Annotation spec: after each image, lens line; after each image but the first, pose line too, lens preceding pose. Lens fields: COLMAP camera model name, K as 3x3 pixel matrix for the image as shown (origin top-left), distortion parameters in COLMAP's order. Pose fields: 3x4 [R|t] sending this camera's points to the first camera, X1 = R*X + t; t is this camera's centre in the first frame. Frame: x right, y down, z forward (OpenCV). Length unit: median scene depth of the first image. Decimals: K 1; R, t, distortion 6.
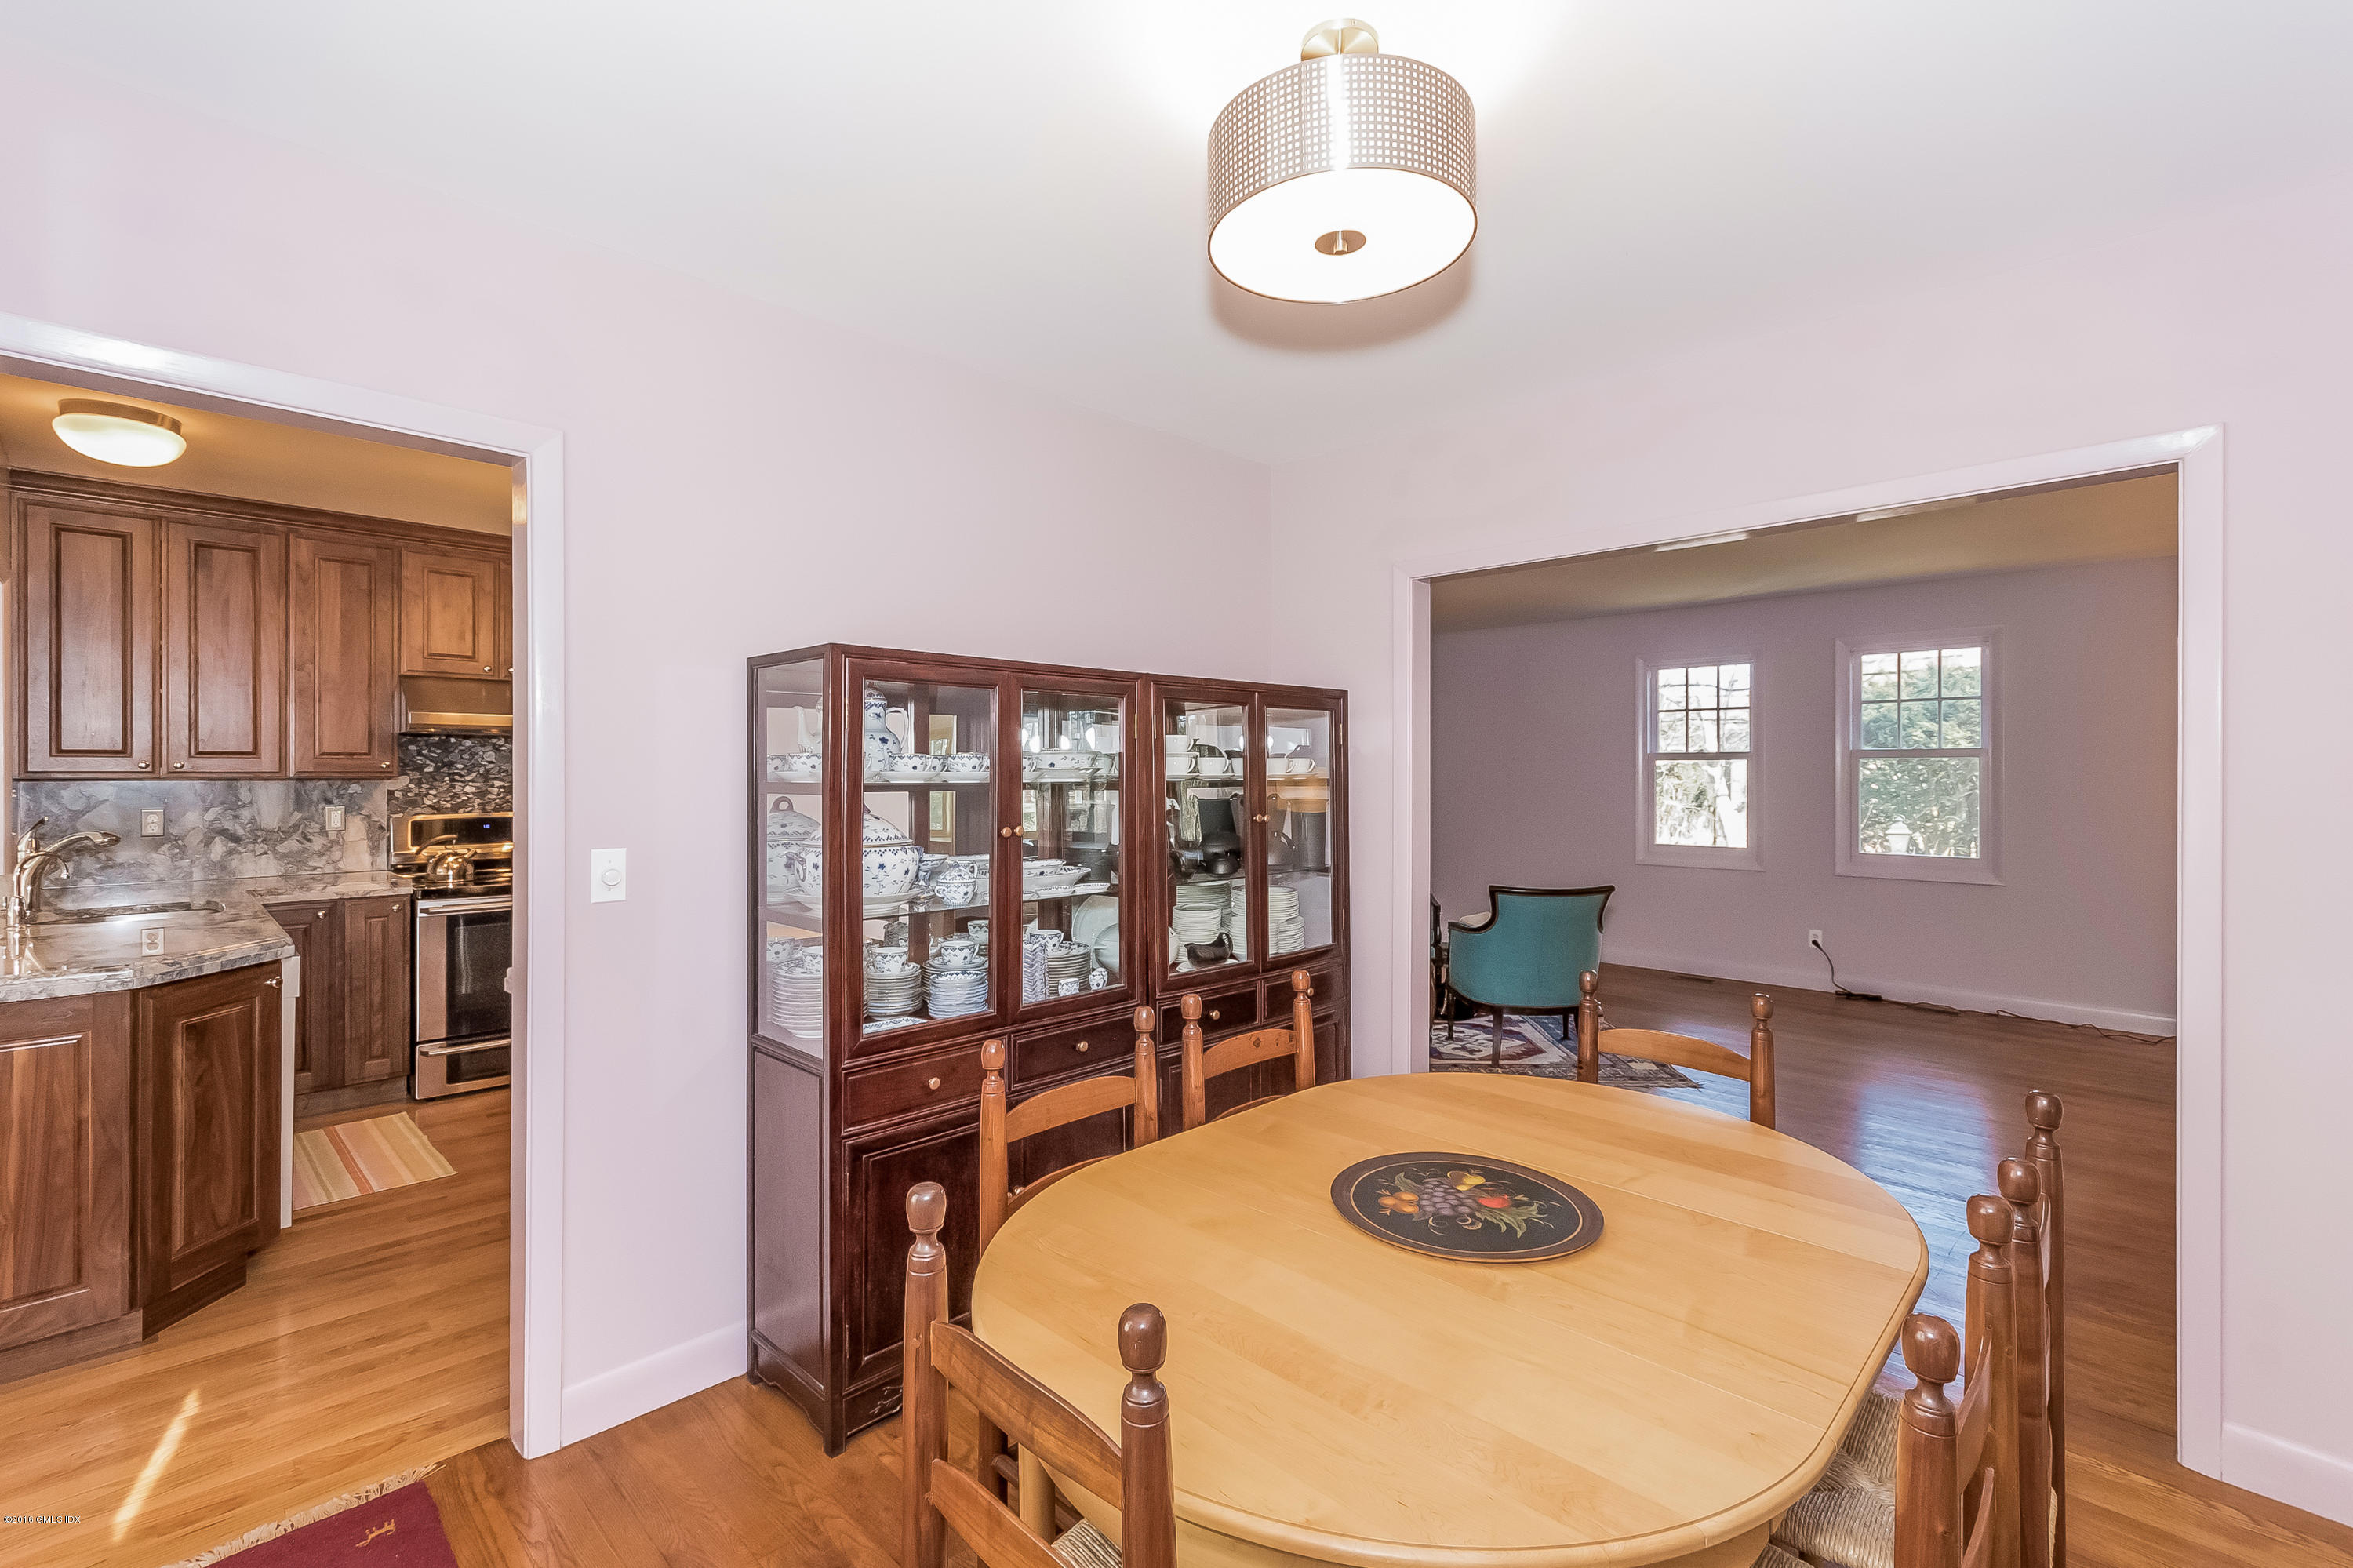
lens RADIAL K [[1045.1, 0, 1162.6], [0, 1045.1, 768.0], [0, 0, 1]] dist [0.004555, -0.000042]
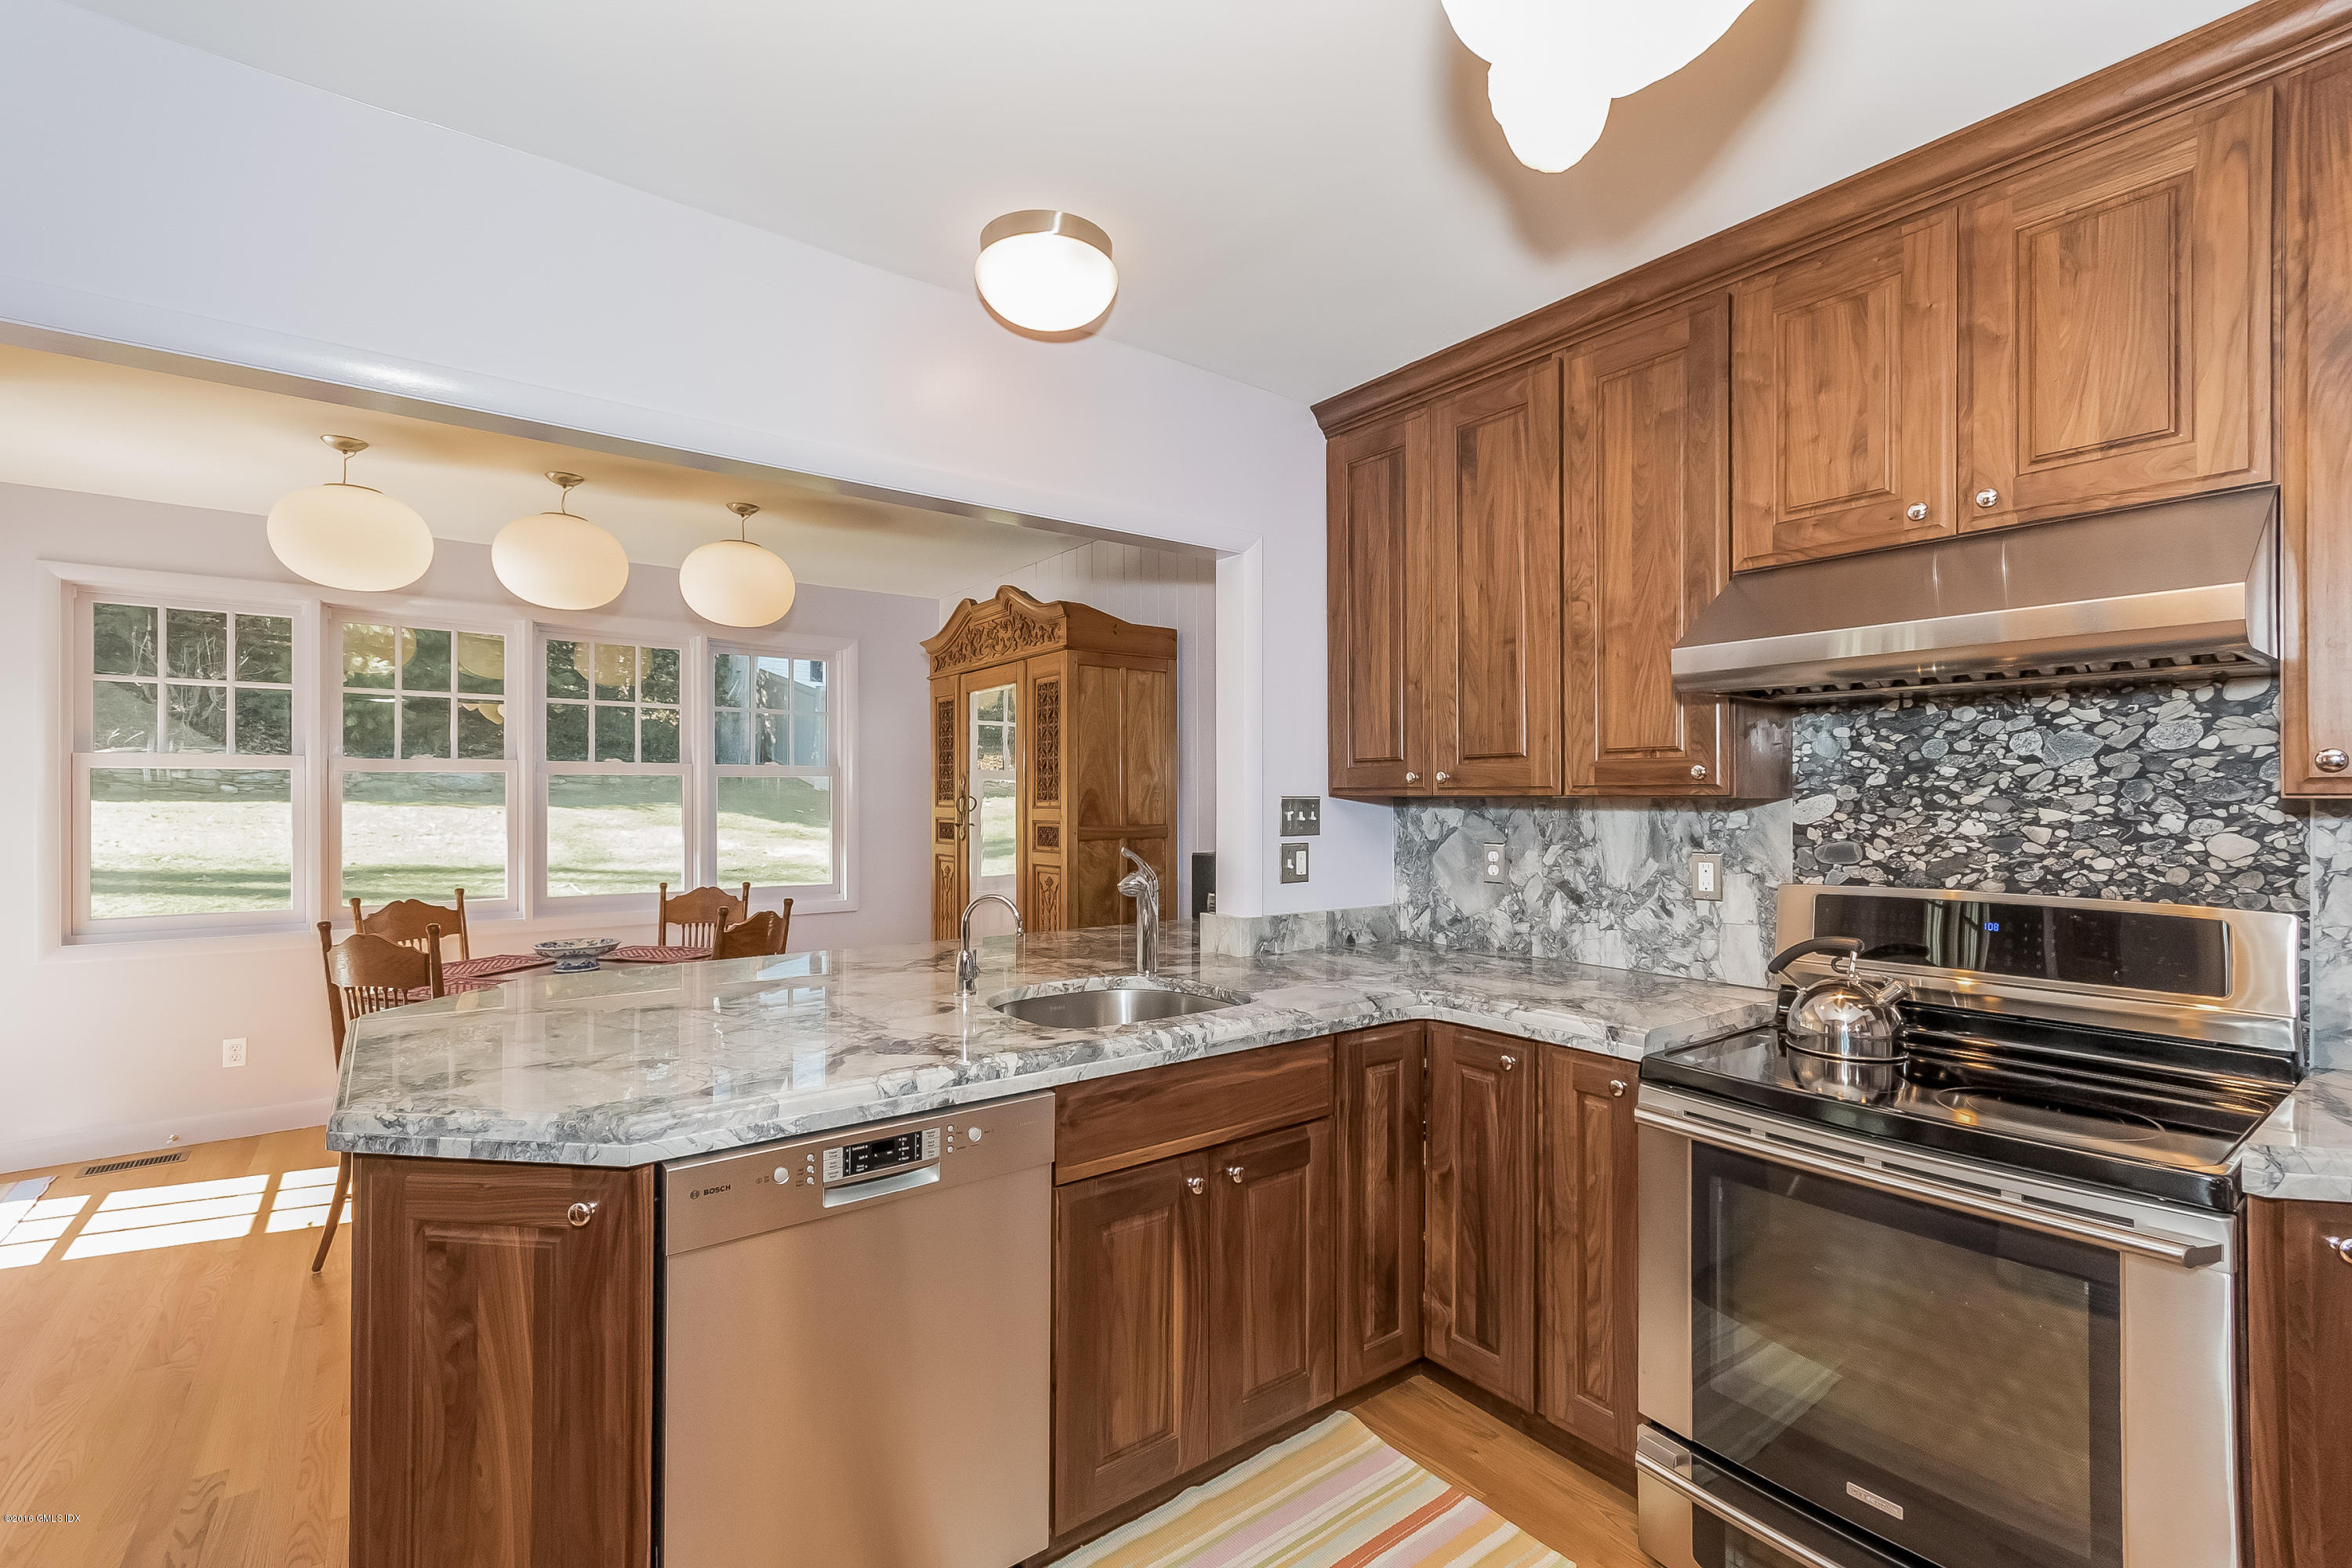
lens RADIAL K [[1044.6, 0, 1185.2], [0, 1044.6, 786.9], [0, 0, 1]] dist [0.004555, -0.000042]
pose [[-0.139926, -0.007069, -0.990137, -0.249871], [0.005830, 0.999951, -0.007963, 0.006546], [0.990145, -0.006886, -0.139878, 0.853784]]
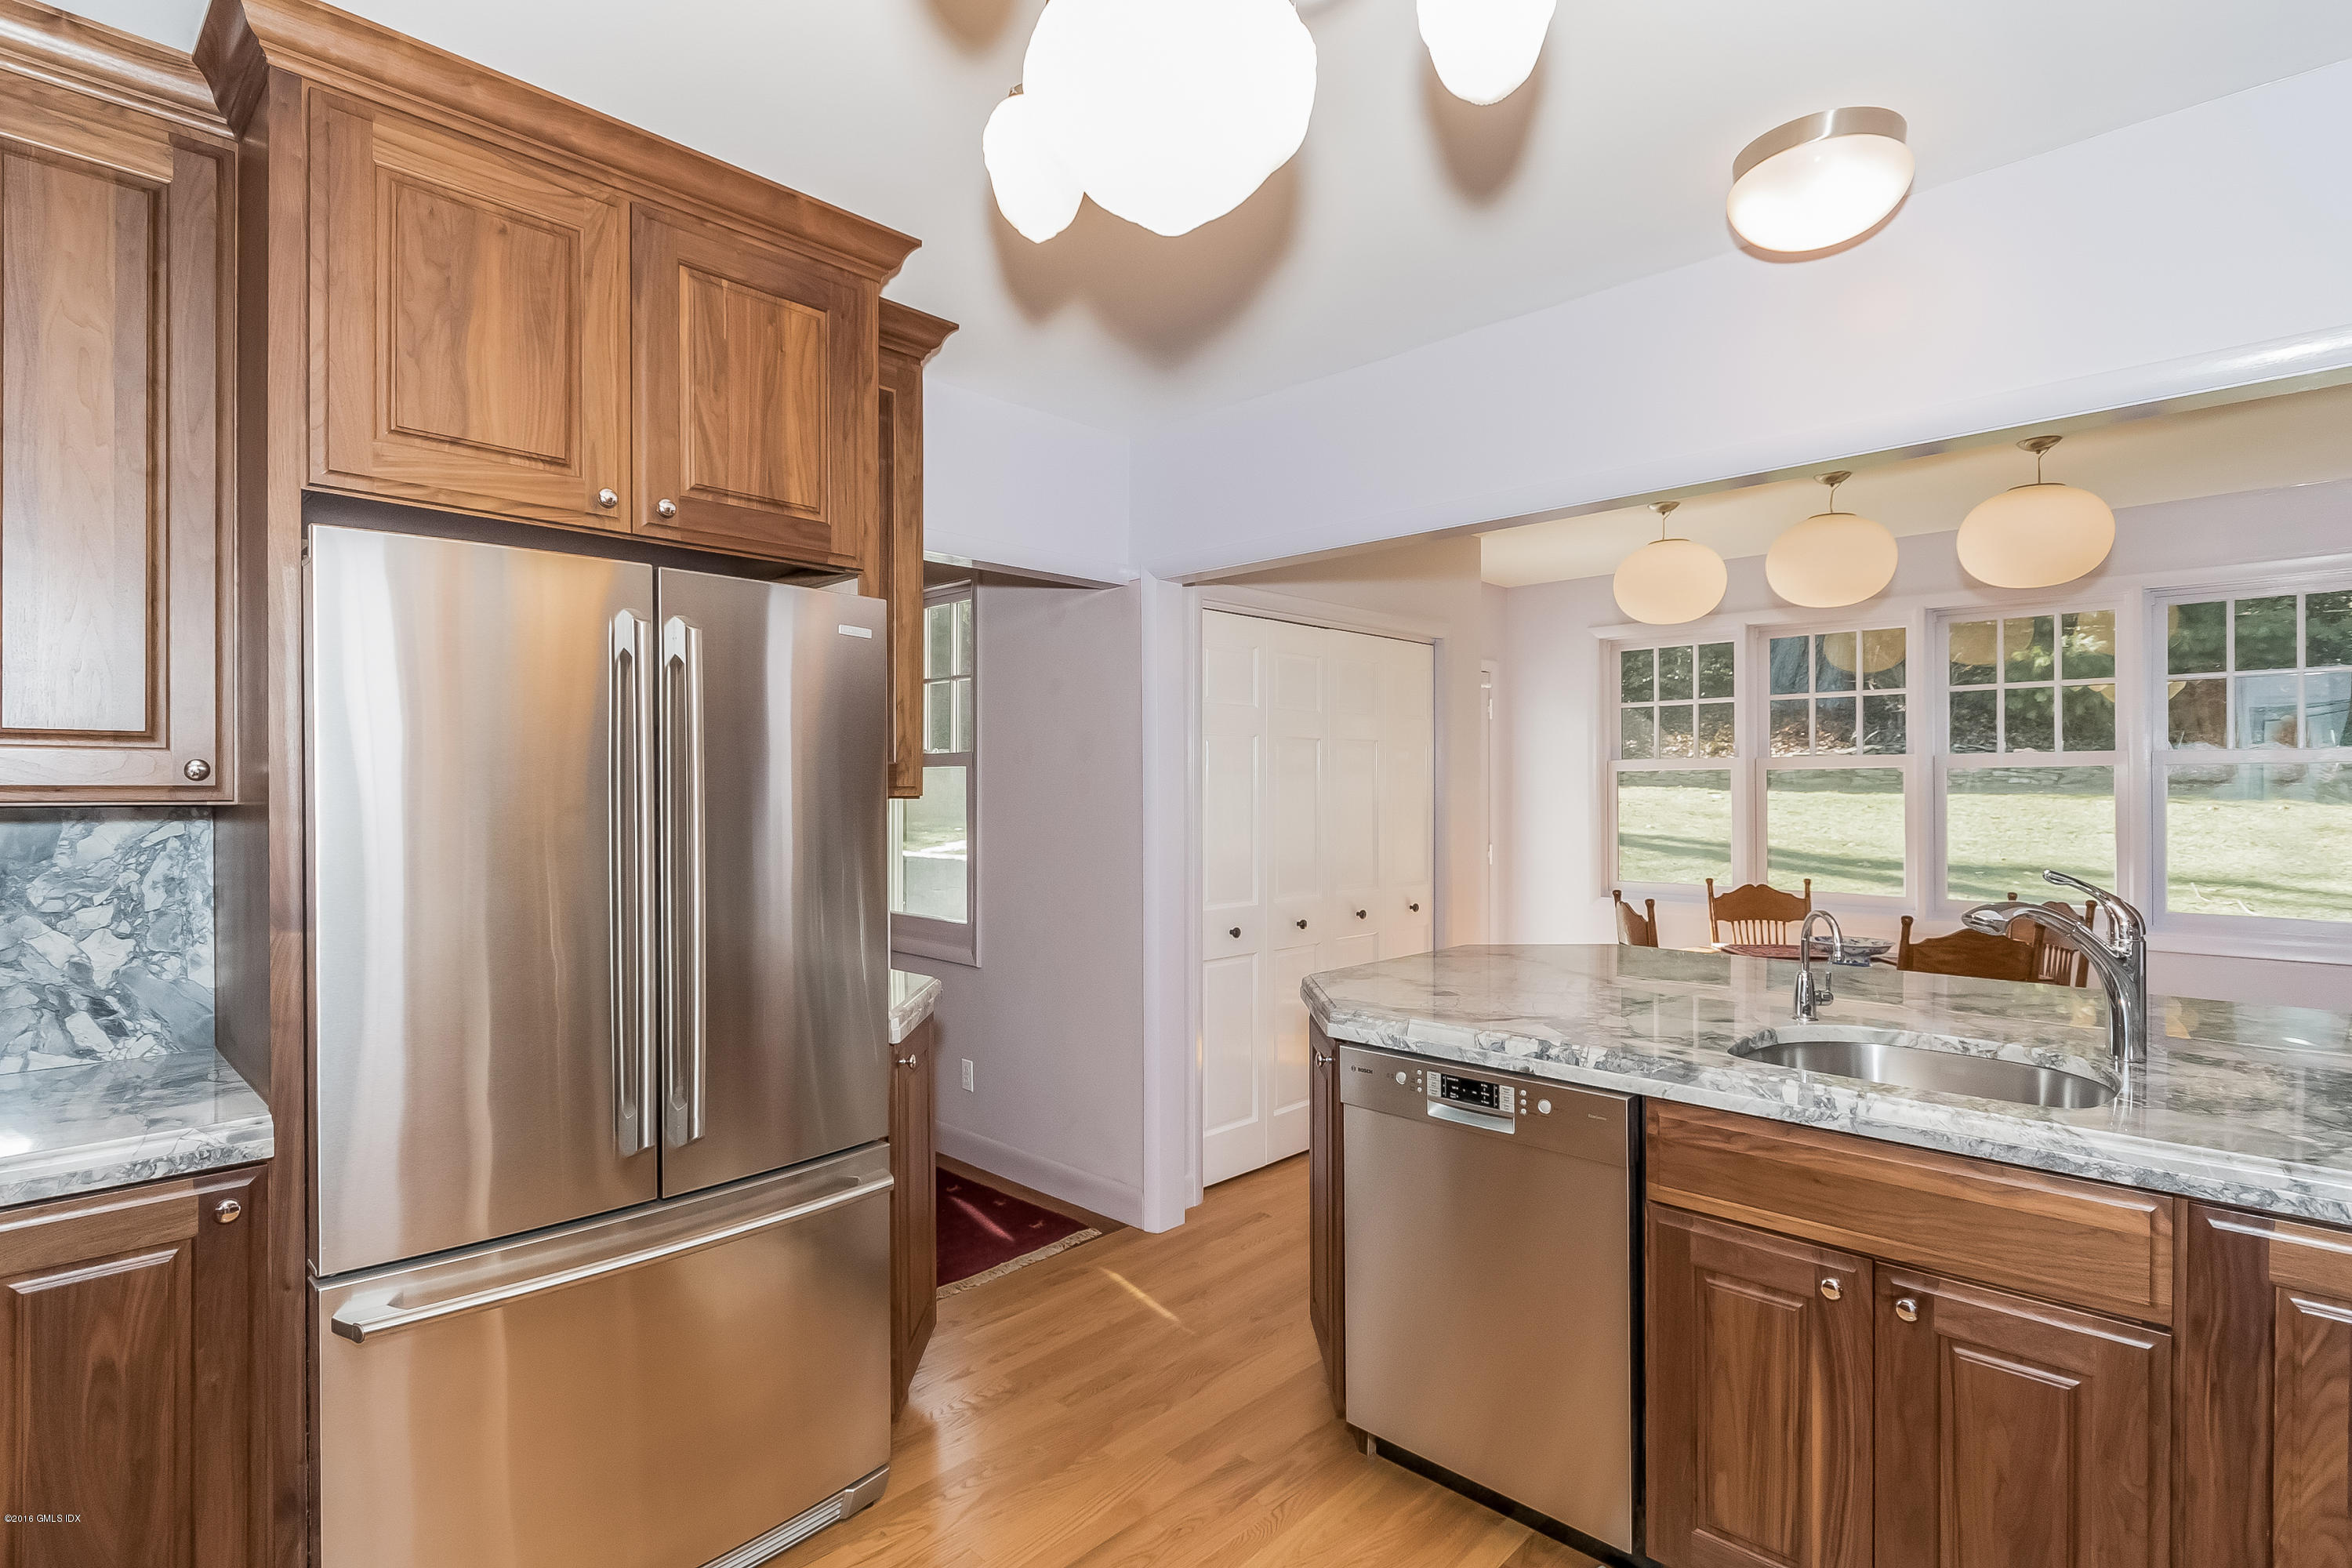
lens RADIAL K [[1156.9, 0, 1163.0], [0, 1156.9, 793.6], [0, 0, 1]] dist [0.000470, 0.000167]
pose [[-0.999938, 0.002366, -0.010926, -0.467433], [0.002375, 0.999997, -0.000849, 0.005251], [0.010924, -0.000875, -0.999940, 1.192169]]
